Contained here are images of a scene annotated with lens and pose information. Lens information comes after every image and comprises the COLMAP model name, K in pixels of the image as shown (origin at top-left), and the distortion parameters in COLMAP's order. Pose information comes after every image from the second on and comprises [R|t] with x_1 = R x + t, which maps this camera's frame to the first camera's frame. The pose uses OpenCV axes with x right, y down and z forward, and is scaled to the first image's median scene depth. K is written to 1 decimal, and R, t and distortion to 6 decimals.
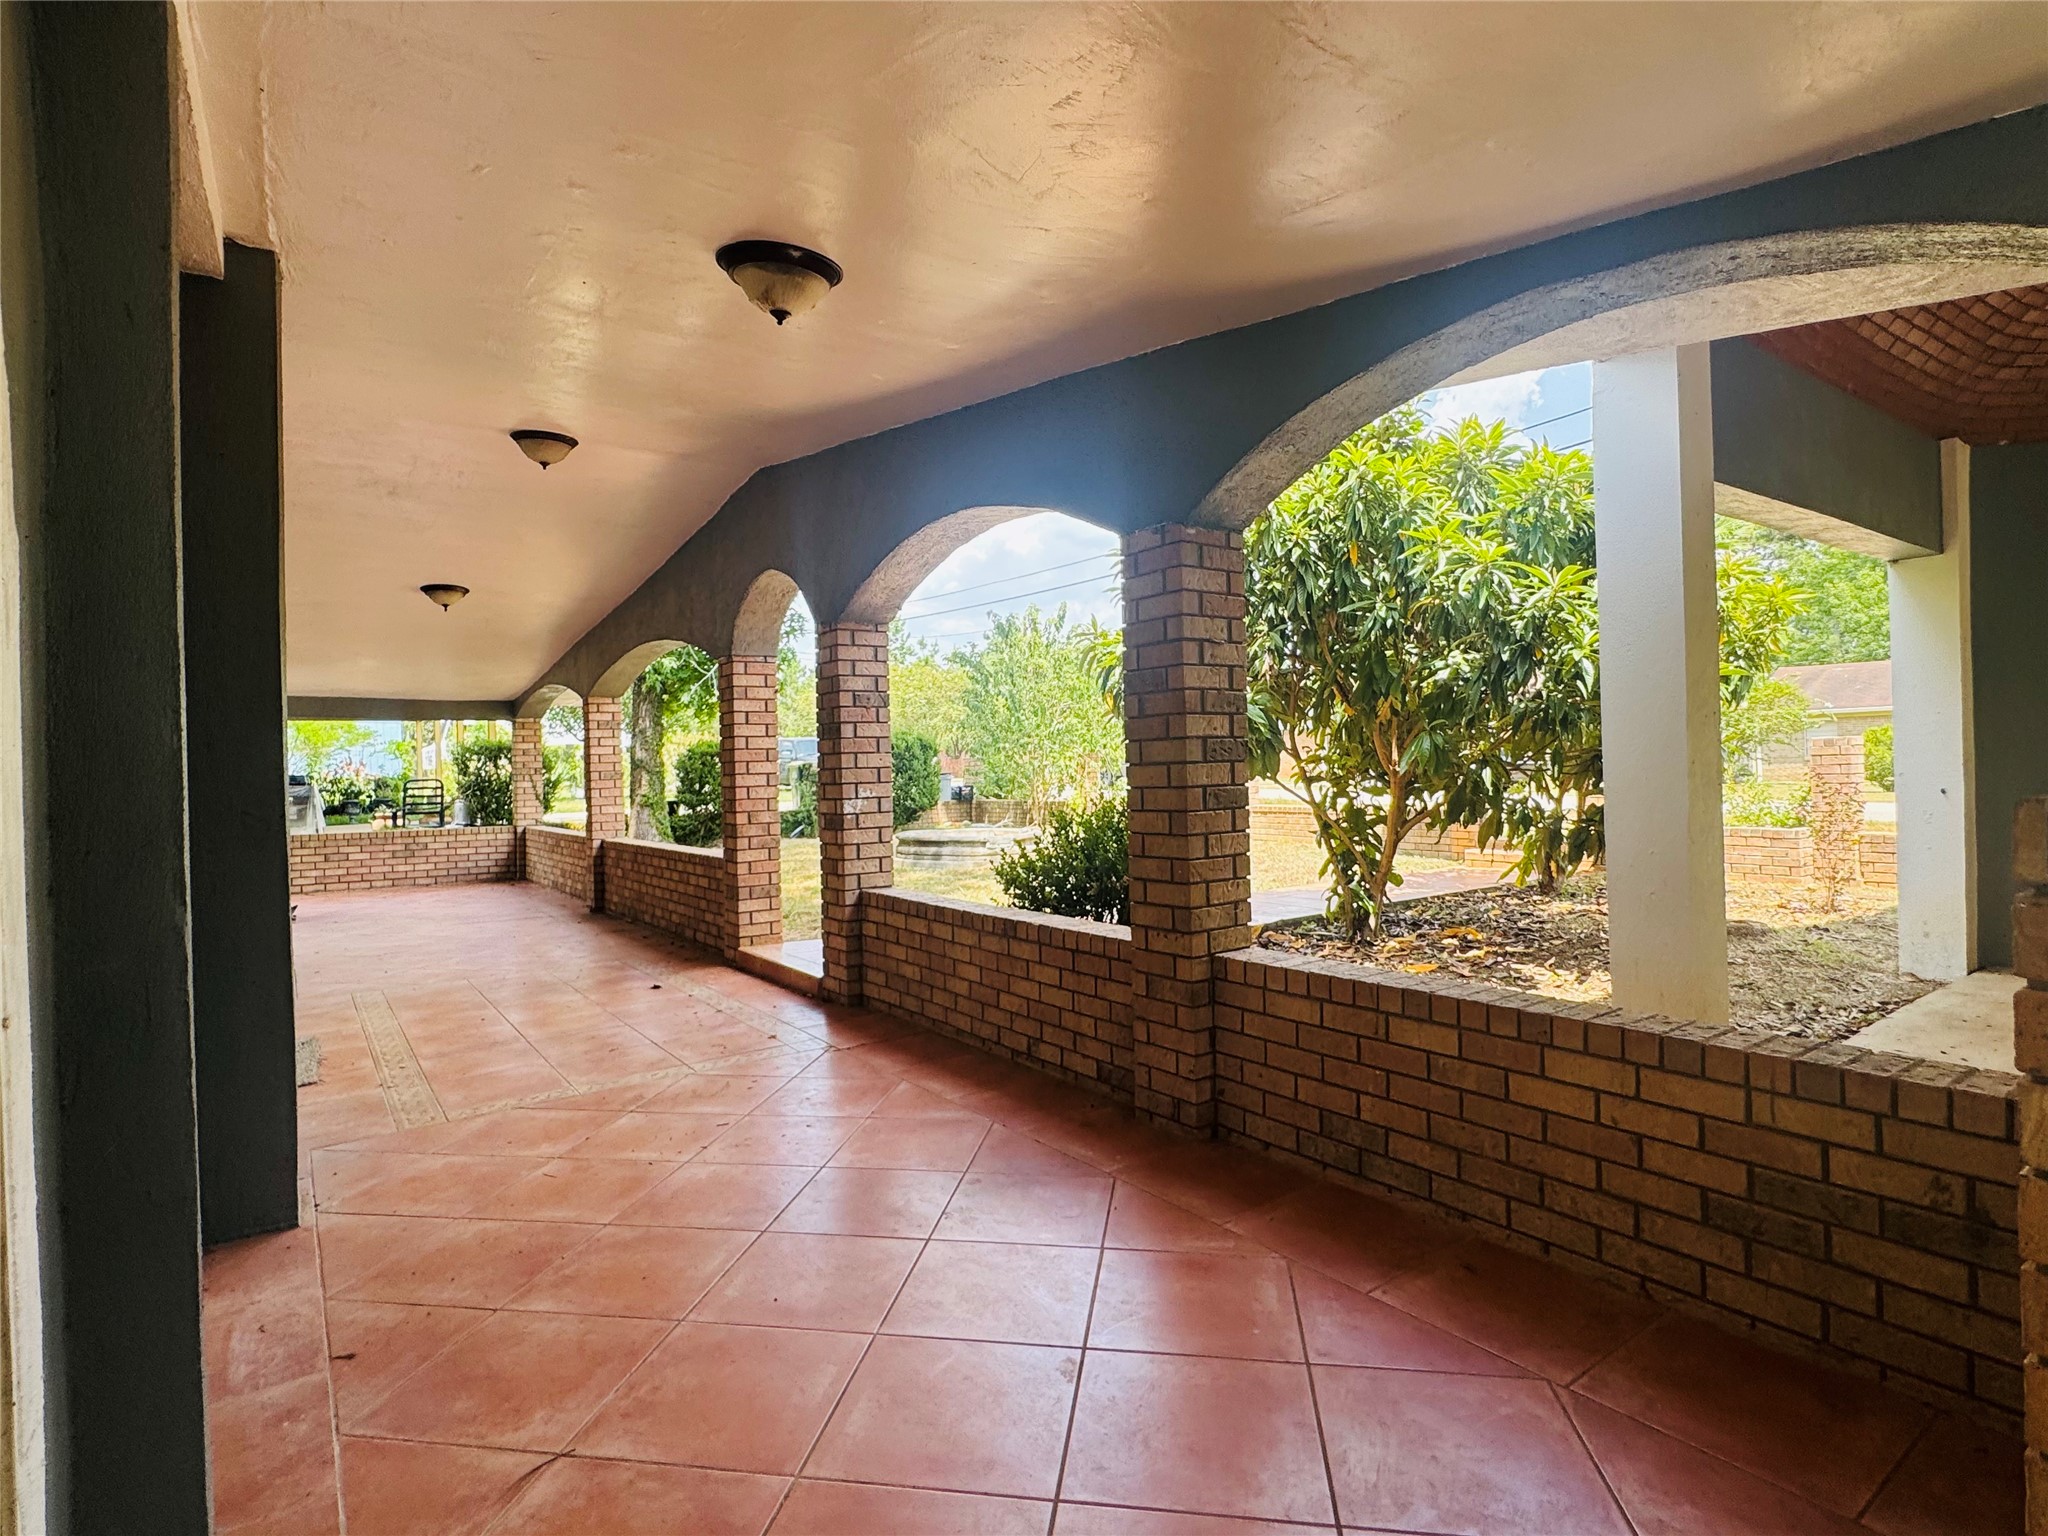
lens RADIAL K [[1049.3, 0, 1024.0], [0, 1049.3, 768.0], [0, 0, 1]] dist [-0.002532, 0.000347]
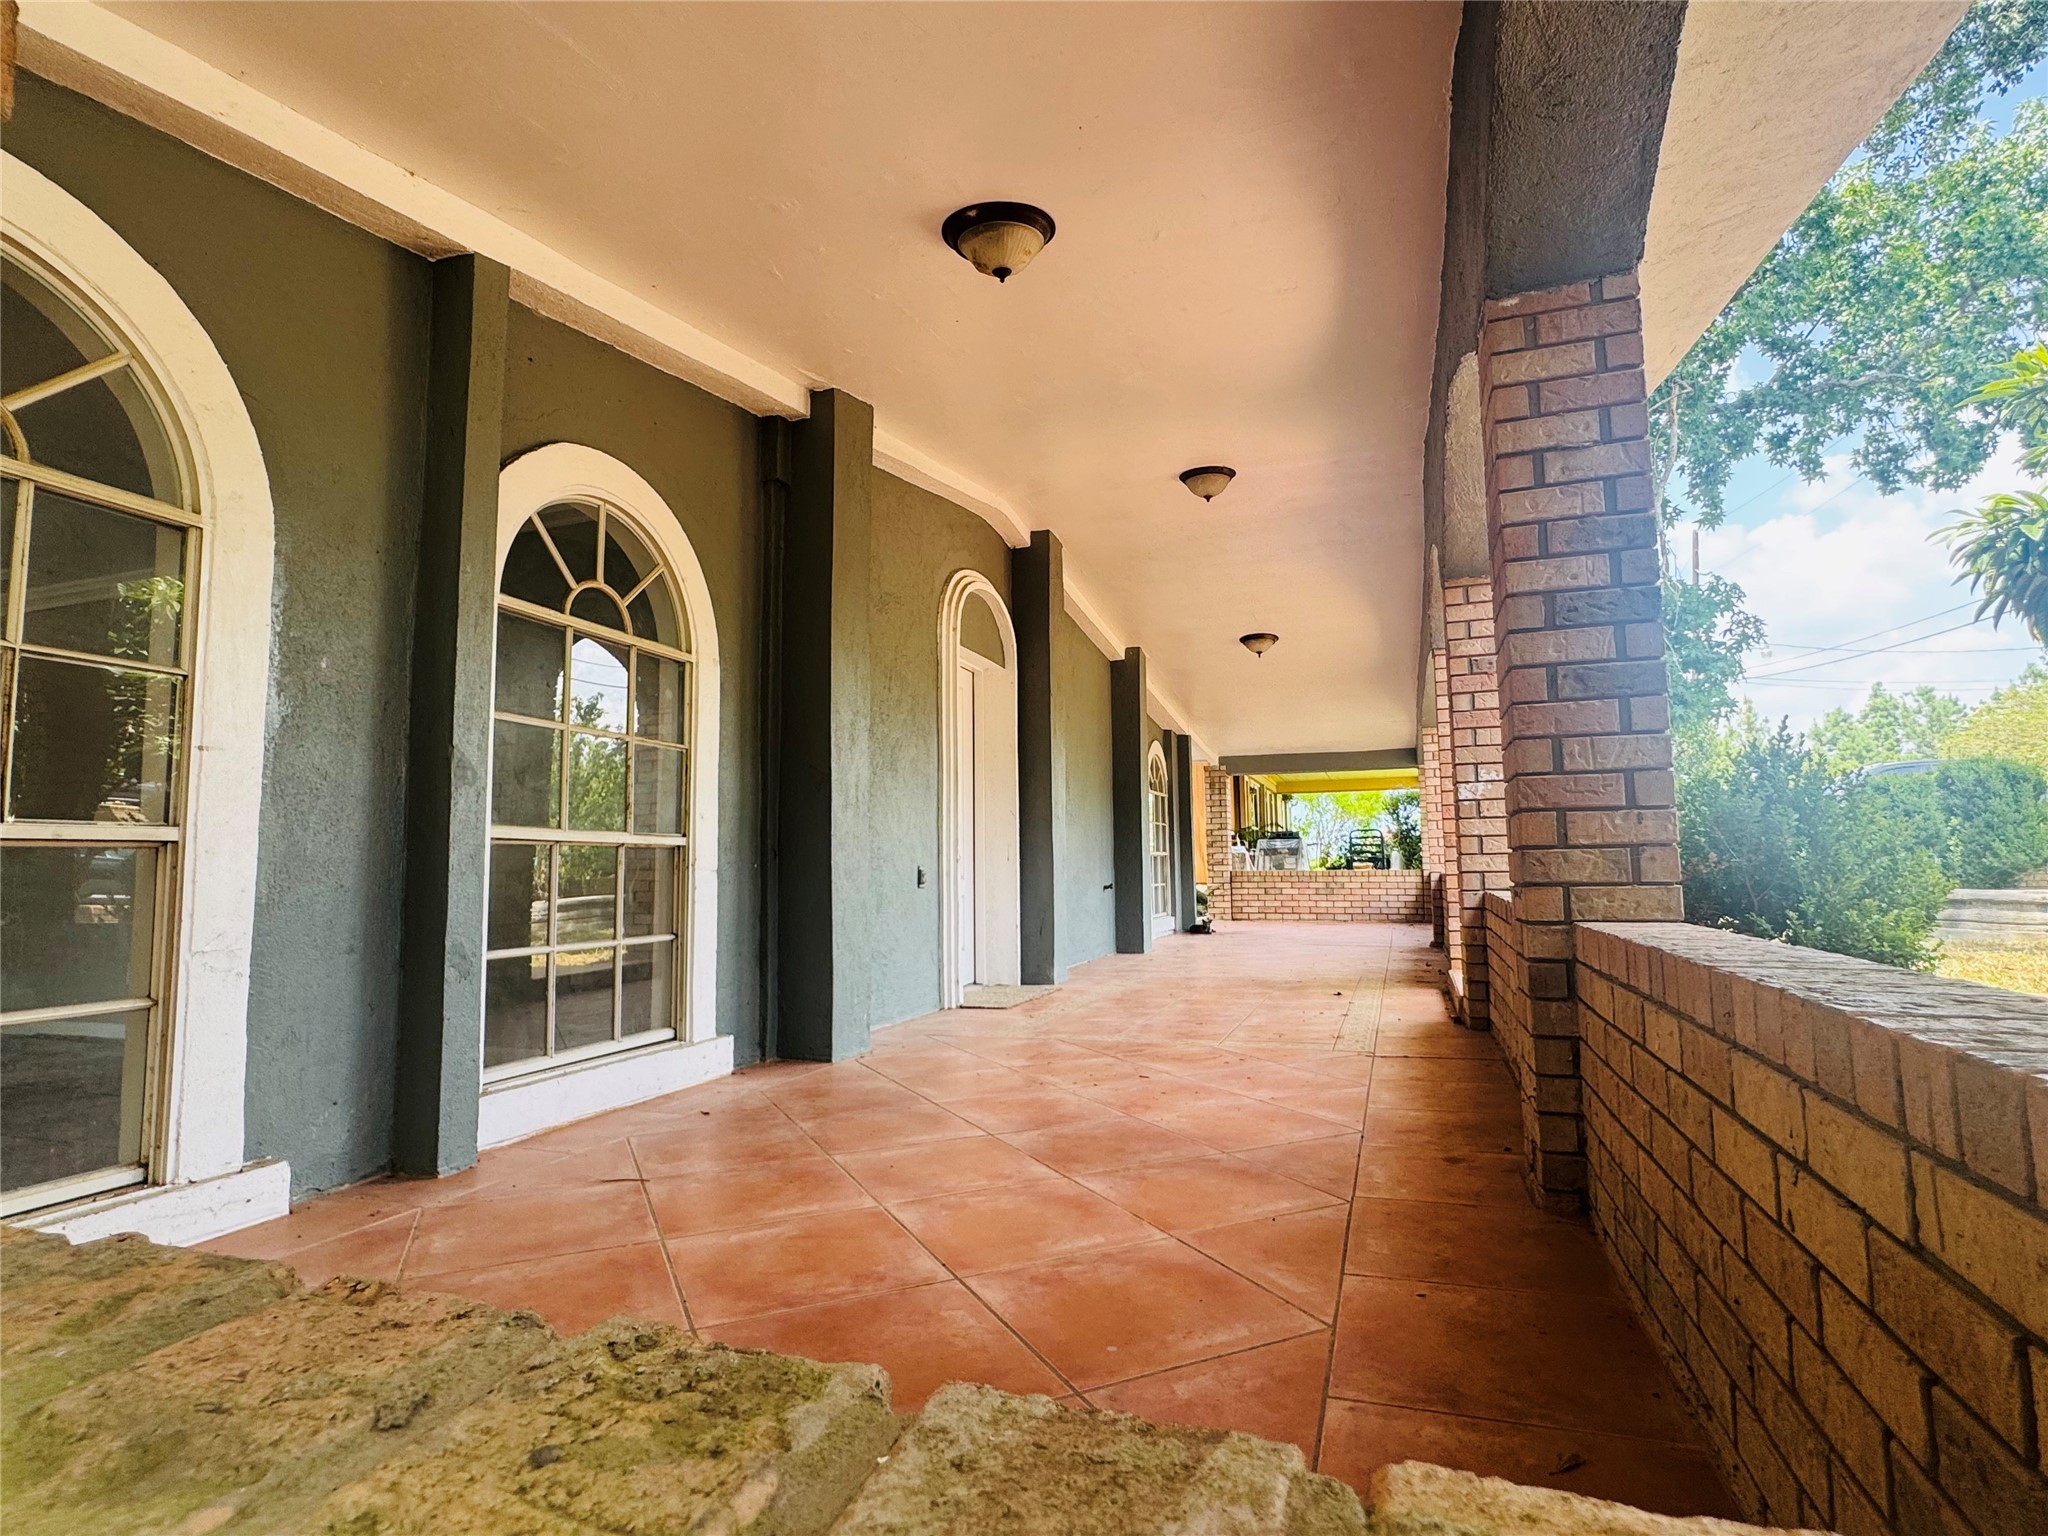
lens RADIAL K [[1049.3, 0, 1024.0], [0, 1049.3, 768.0], [0, 0, 1]] dist [-0.002532, 0.000347]
pose [[0.556284, -0.065390, -0.828416, 0.337454], [-0.002255, 0.996777, -0.080193, 0.086681], [0.830989, 0.046478, 0.554343, 0.229676]]
